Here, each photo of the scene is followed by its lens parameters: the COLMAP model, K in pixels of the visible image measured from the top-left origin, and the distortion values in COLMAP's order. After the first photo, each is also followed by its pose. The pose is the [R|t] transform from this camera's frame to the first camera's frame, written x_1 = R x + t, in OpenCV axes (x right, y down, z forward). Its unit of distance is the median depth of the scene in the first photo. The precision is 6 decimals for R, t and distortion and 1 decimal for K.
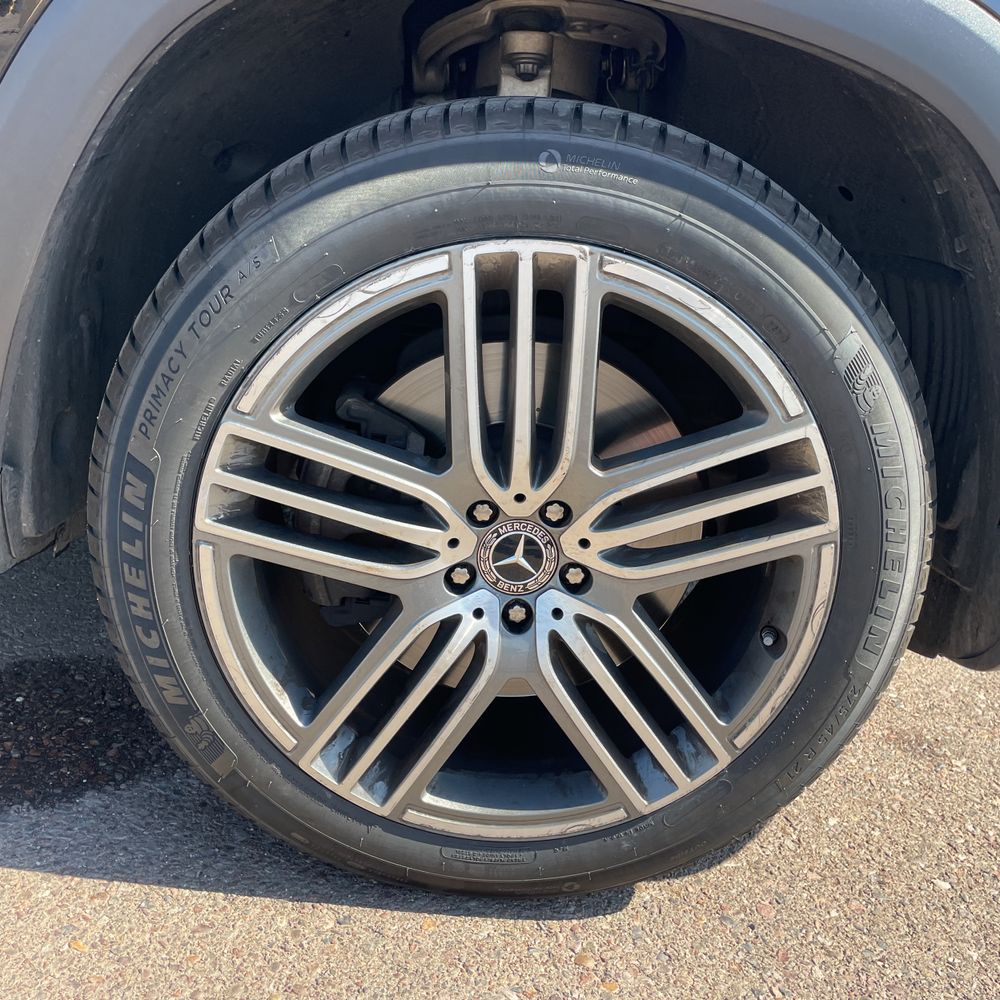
lens RADIAL K [[1012.2, 0, 504.8], [0, 1012.2, 480.5], [0, 0, 1]] dist [0.080058, -0.123629]
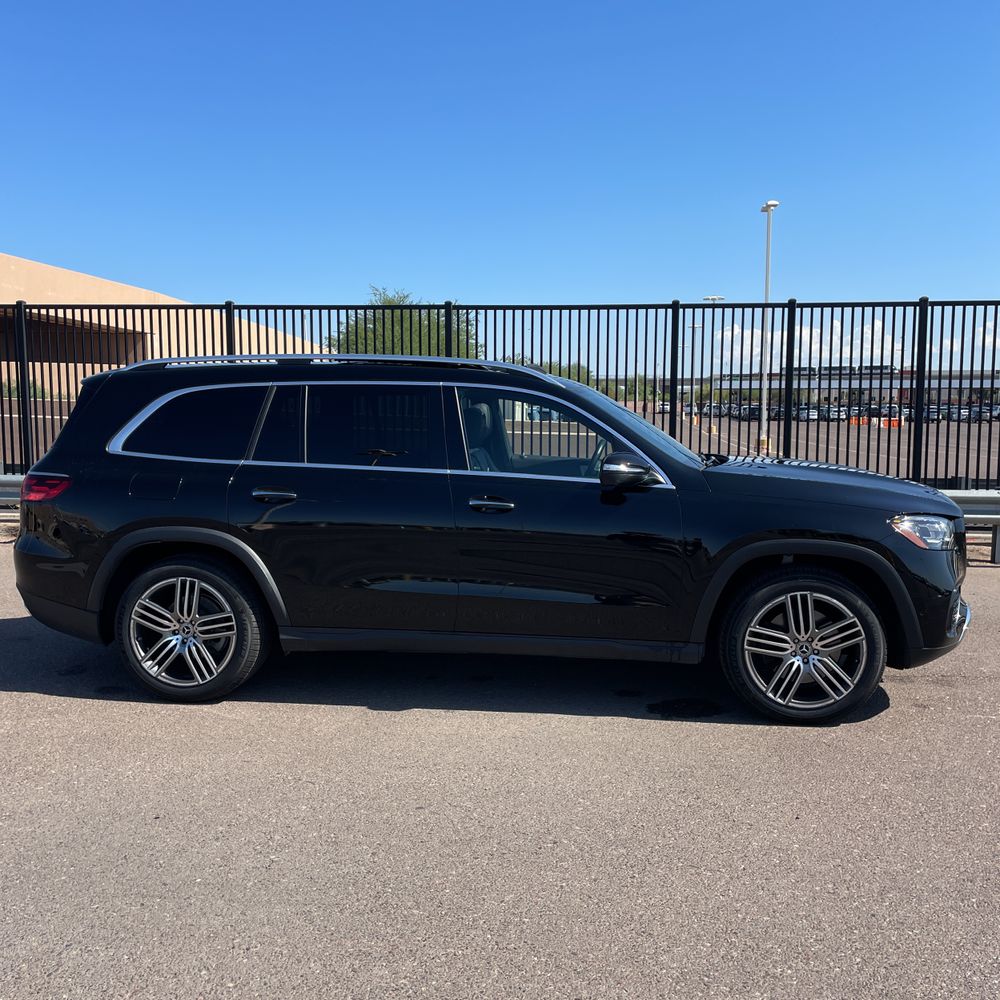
lens RADIAL K [[1012.2, 0, 504.8], [0, 1012.2, 480.5], [0, 0, 1]] dist [0.080058, -0.123629]
pose [[0.975131, -0.132600, -0.177585, -0.447626], [0.084846, 0.963582, -0.253596, 0.444339], [0.204745, 0.232222, 0.950869, -4.576730]]
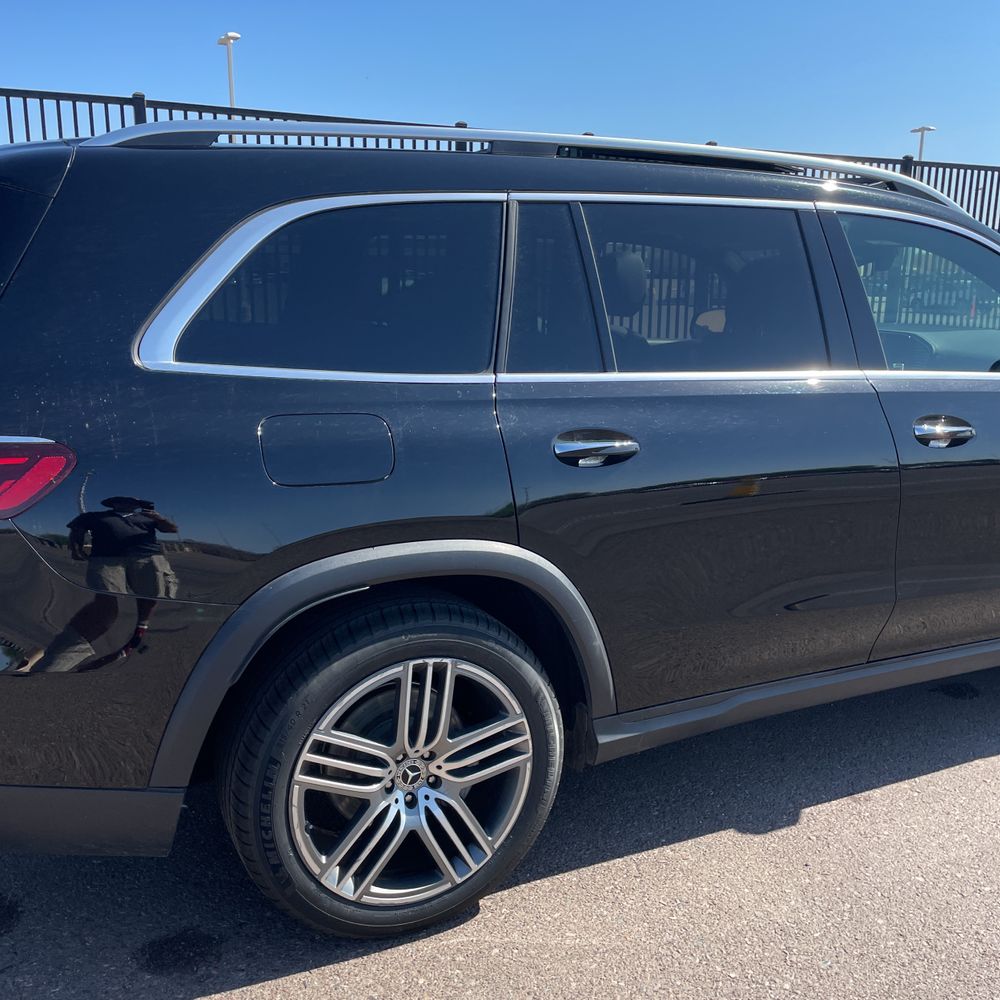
lens RADIAL K [[1012.2, 0, 504.8], [0, 1012.2, 480.5], [0, 0, 1]] dist [0.080058, -0.123629]
pose [[0.907338, -0.215024, 0.361251, -3.868471], [0.241050, 0.970108, -0.028007, -0.924259], [-0.344430, 0.112491, 0.932048, -1.746233]]
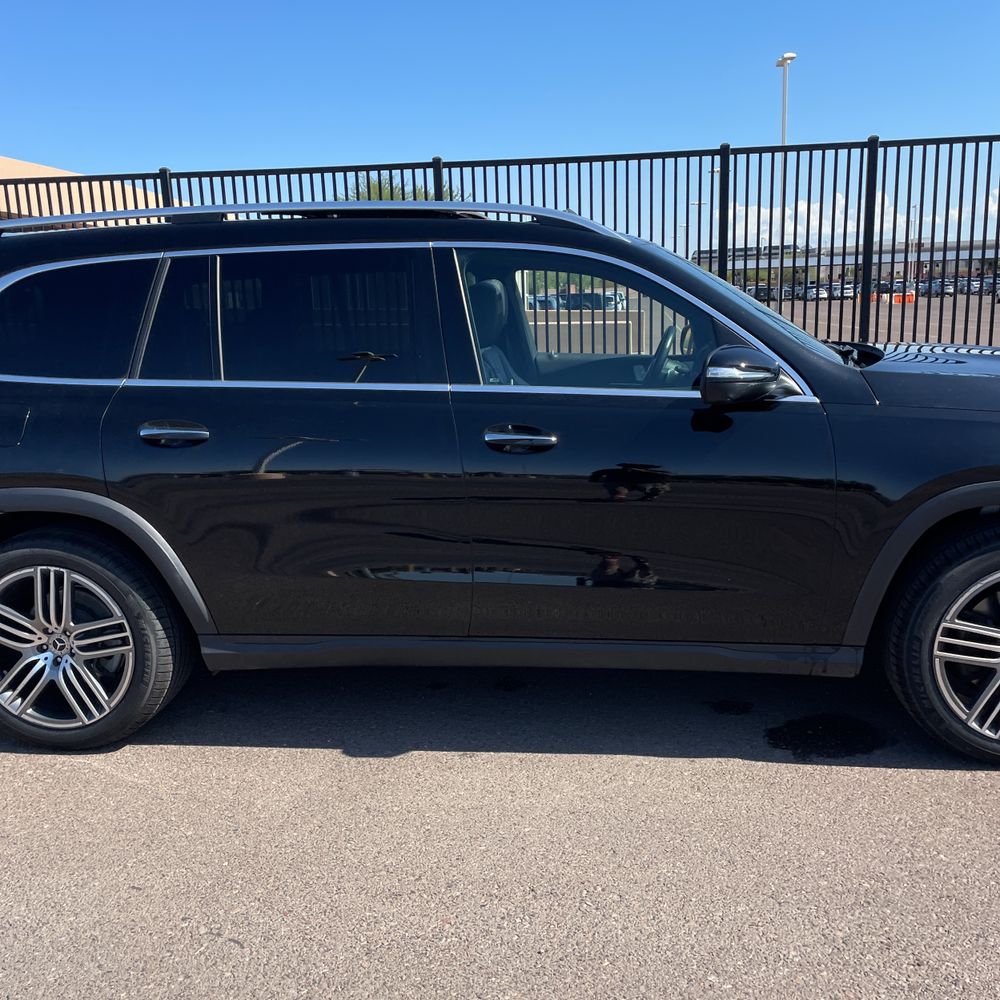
lens RADIAL K [[1009.8, 0, 507.1], [0, 1009.8, 506.2], [0, 0, 1]] dist [0.074486, -0.107309]
pose [[0.970504, -0.143787, -0.193512, -0.927667], [0.120748, 0.984647, -0.126053, -0.181218], [0.208666, 0.098969, 0.972967, -2.643543]]
